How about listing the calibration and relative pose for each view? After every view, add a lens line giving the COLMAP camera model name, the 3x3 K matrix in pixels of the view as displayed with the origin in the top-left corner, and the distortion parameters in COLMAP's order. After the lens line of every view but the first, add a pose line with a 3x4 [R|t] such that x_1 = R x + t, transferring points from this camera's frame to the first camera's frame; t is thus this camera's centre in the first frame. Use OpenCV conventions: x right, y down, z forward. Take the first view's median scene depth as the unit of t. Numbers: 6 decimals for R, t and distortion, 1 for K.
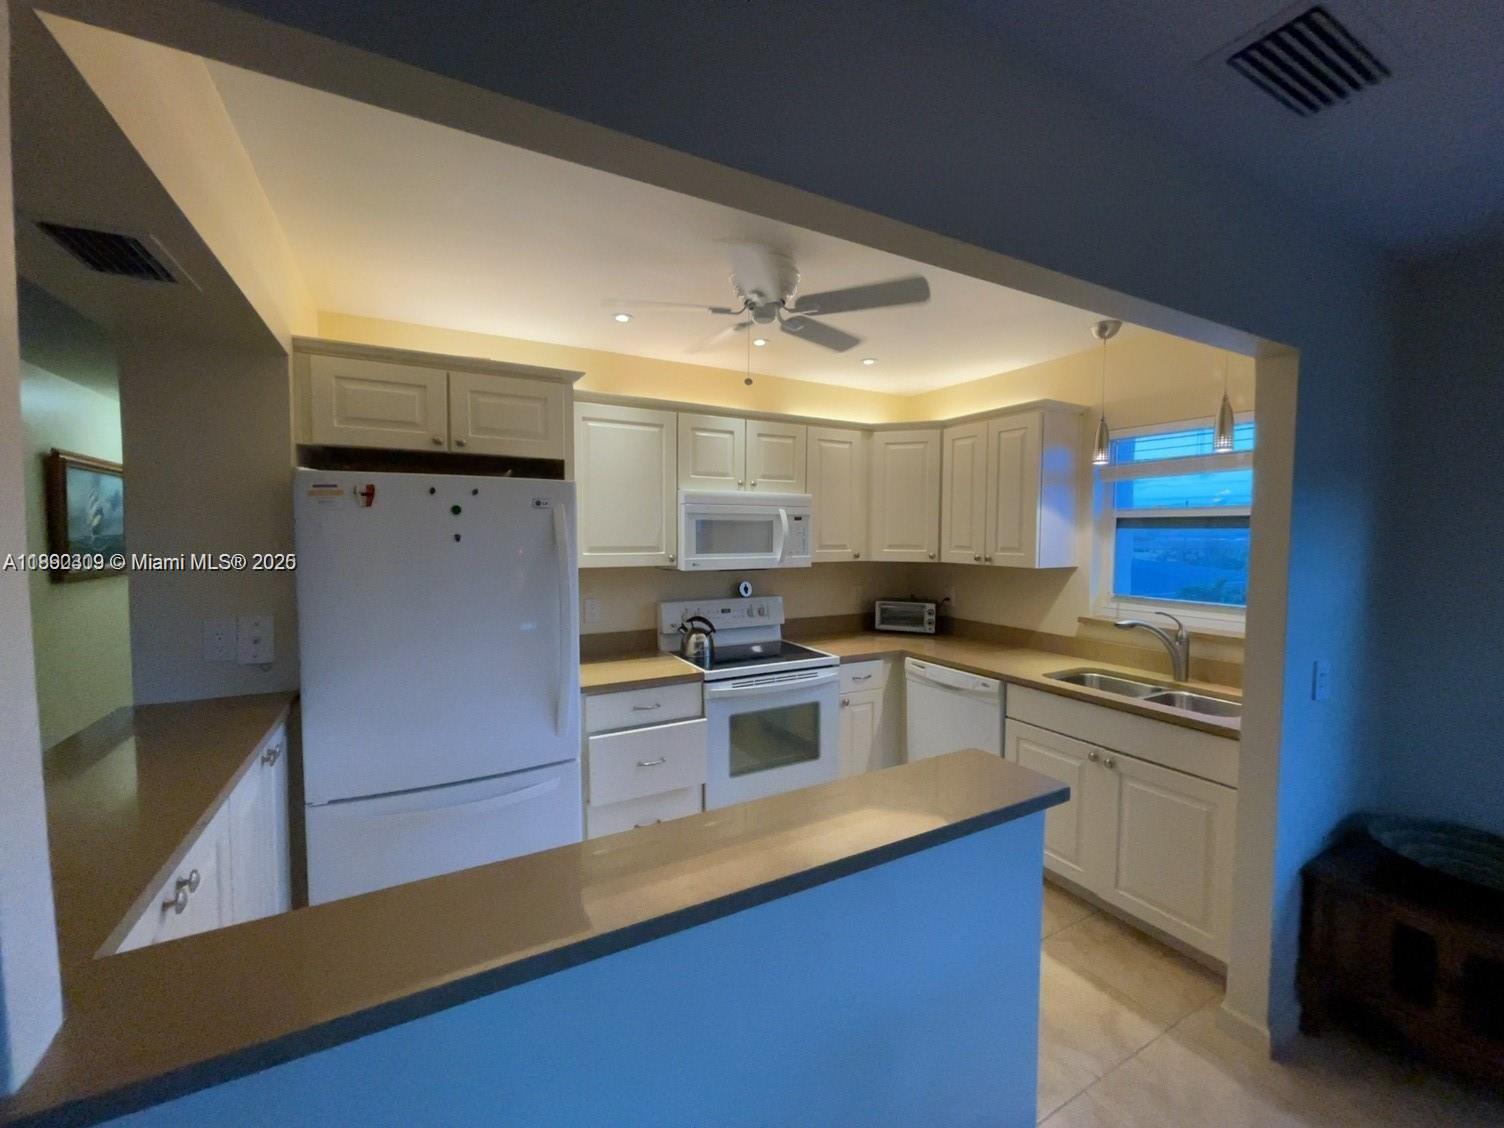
lens RADIAL K [[600.1, 0, 742.3], [0, 600.1, 561.4], [0, 0, 1]] dist [0.002165, 0.000245]
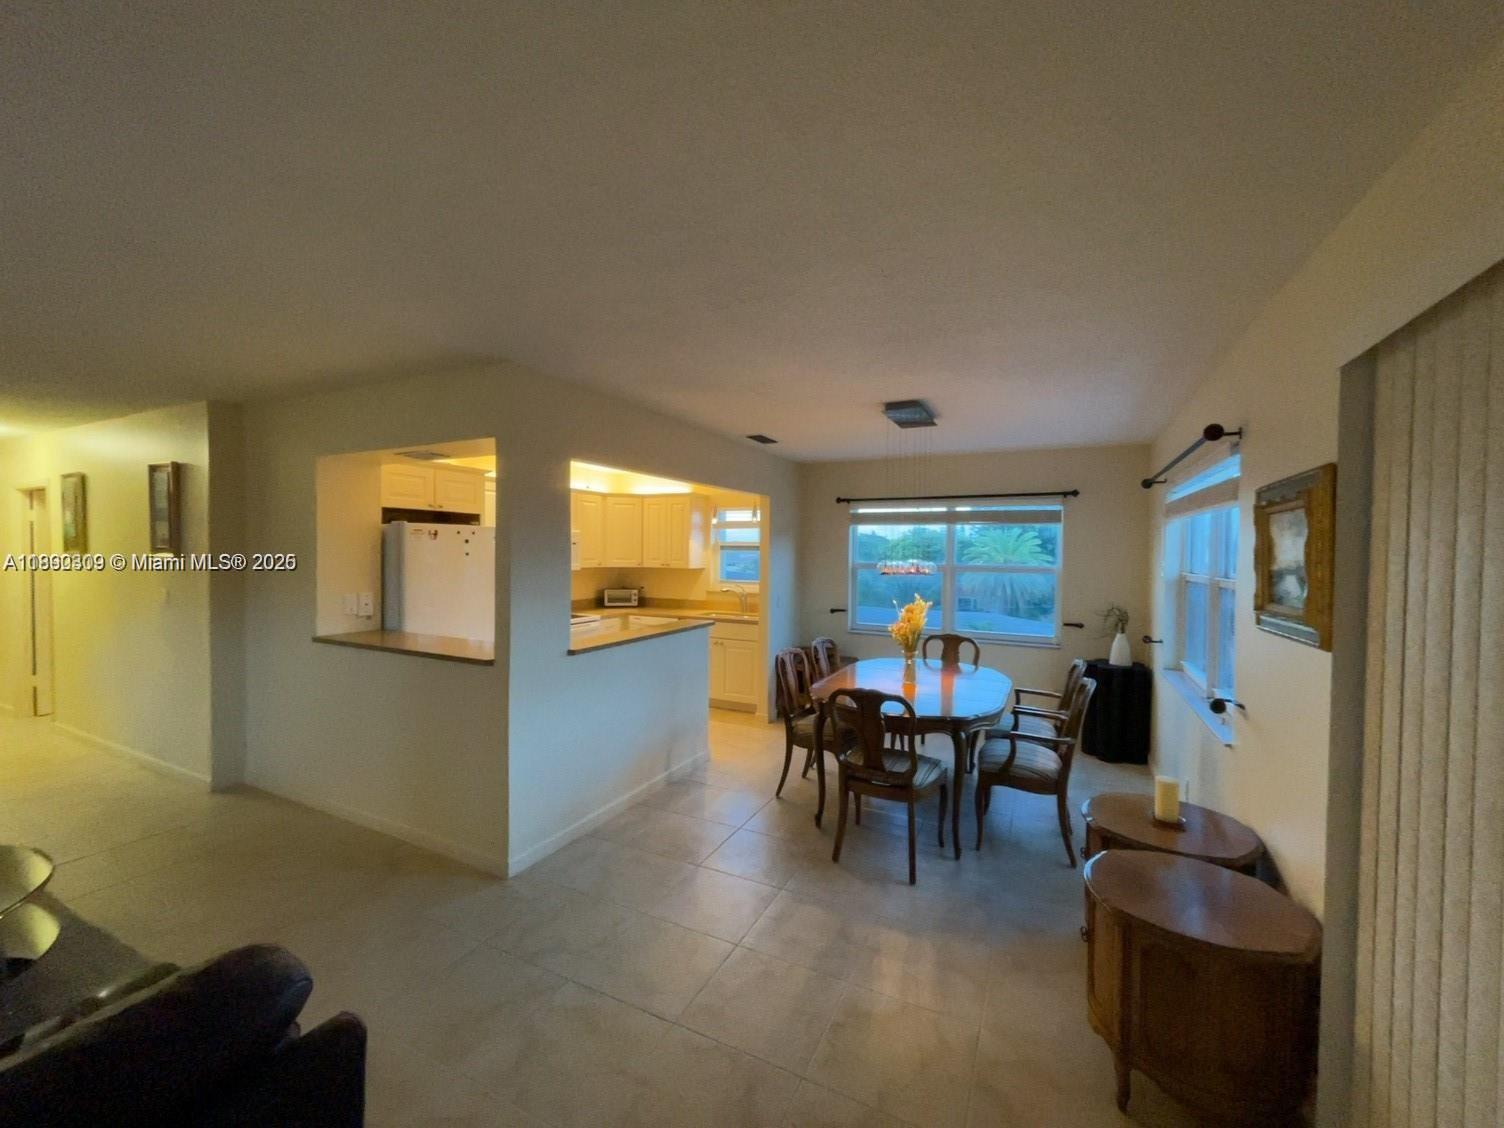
lens RADIAL K [[600.1, 0, 751.6], [0, 600.1, 564.4], [0, 0, 1]] dist [0.002165, 0.000245]
pose [[0.814508, -0.011102, 0.580047, -0.602445], [0.025941, 0.999514, -0.017296, 0.042997], [-0.579573, 0.029135, 0.814400, -0.924092]]
